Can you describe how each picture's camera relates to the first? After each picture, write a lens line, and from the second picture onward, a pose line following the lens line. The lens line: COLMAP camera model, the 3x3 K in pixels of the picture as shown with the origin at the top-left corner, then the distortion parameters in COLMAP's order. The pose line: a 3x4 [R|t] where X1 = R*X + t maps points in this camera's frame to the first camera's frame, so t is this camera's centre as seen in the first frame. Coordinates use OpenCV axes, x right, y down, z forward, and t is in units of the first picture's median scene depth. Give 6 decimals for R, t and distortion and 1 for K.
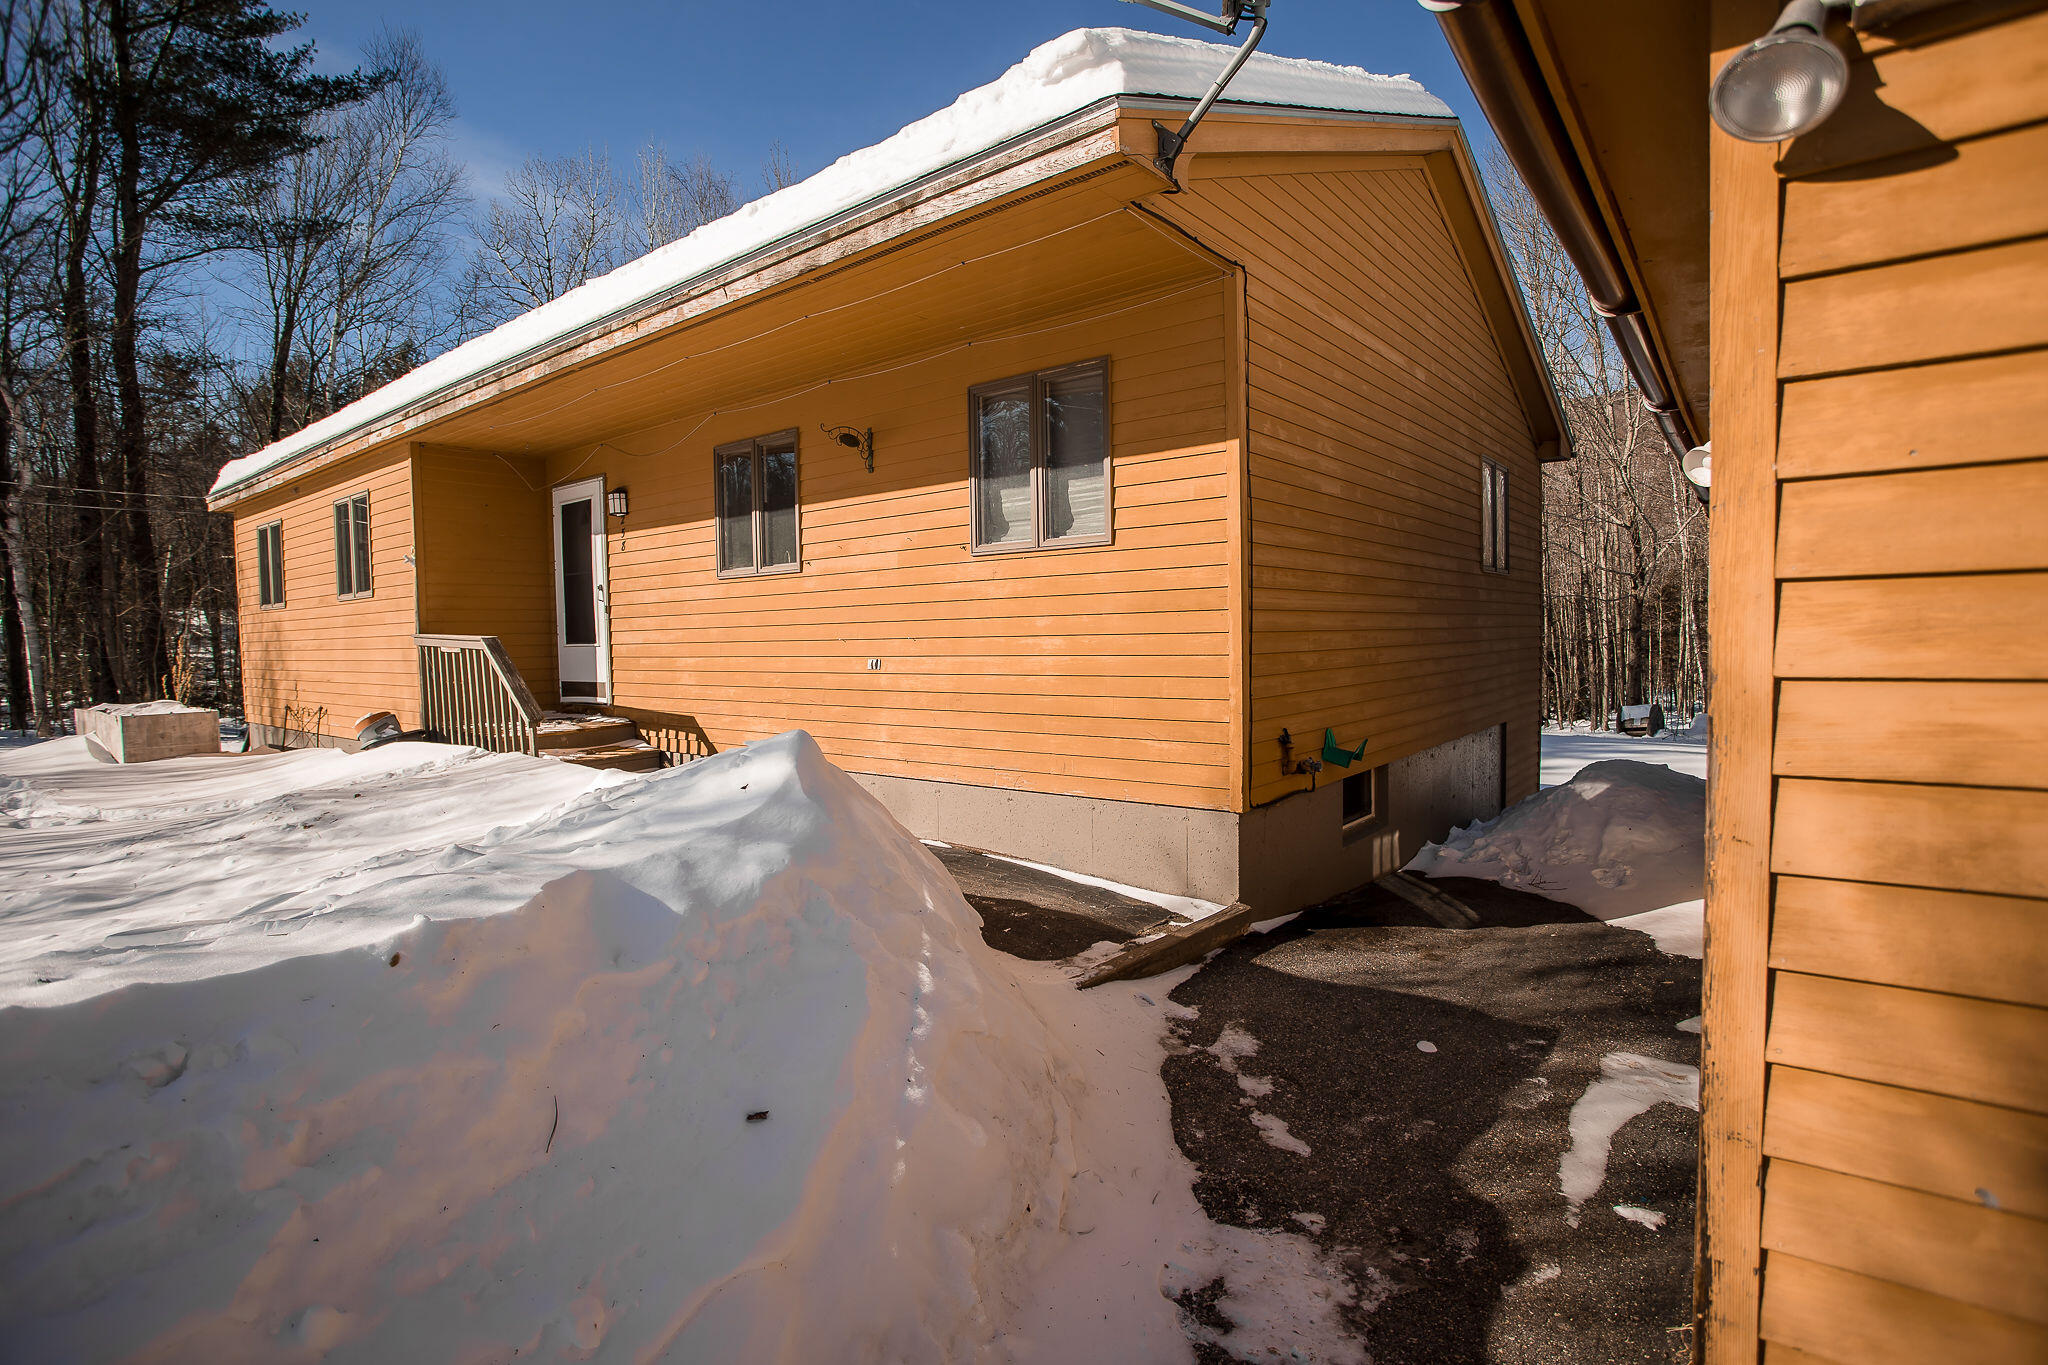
lens RADIAL K [[997.5, 0, 1021.8], [0, 997.5, 684.6], [0, 0, 1]] dist [-0.062899, 0.028534]
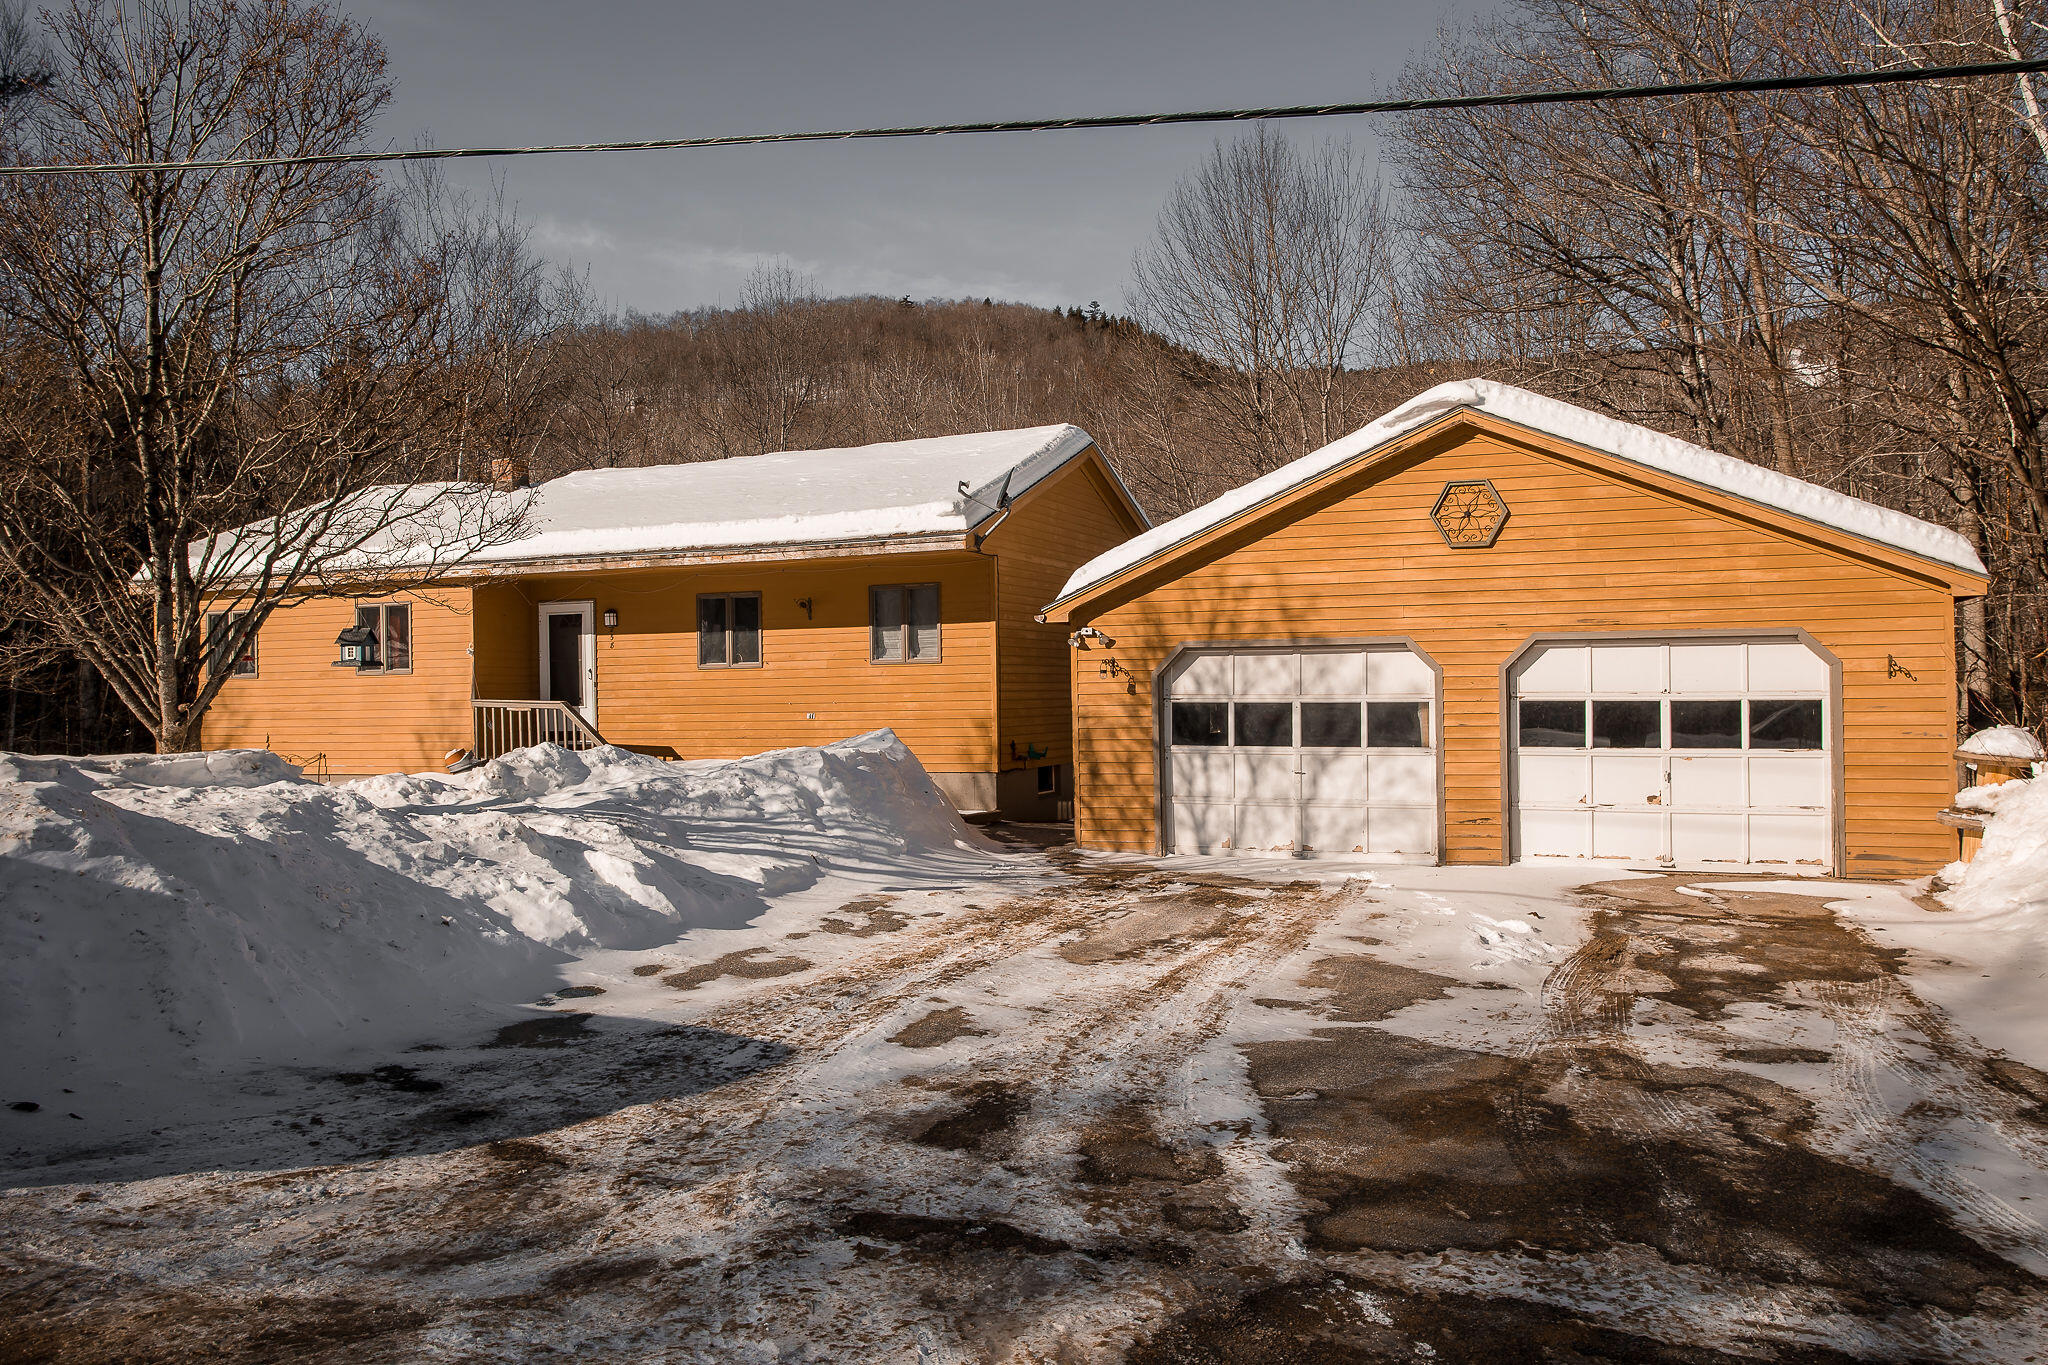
lens RADIAL K [[1649.0, 0, 1024.0], [0, 1649.0, 682.5], [0, 0, 1]] dist [0.000876, 0.000134]
pose [[0.957004, 0.004265, 0.290043, -0.706450], [0.013163, 0.998223, -0.058111, 0.111851], [-0.289775, 0.059430, 0.955248, -2.301120]]
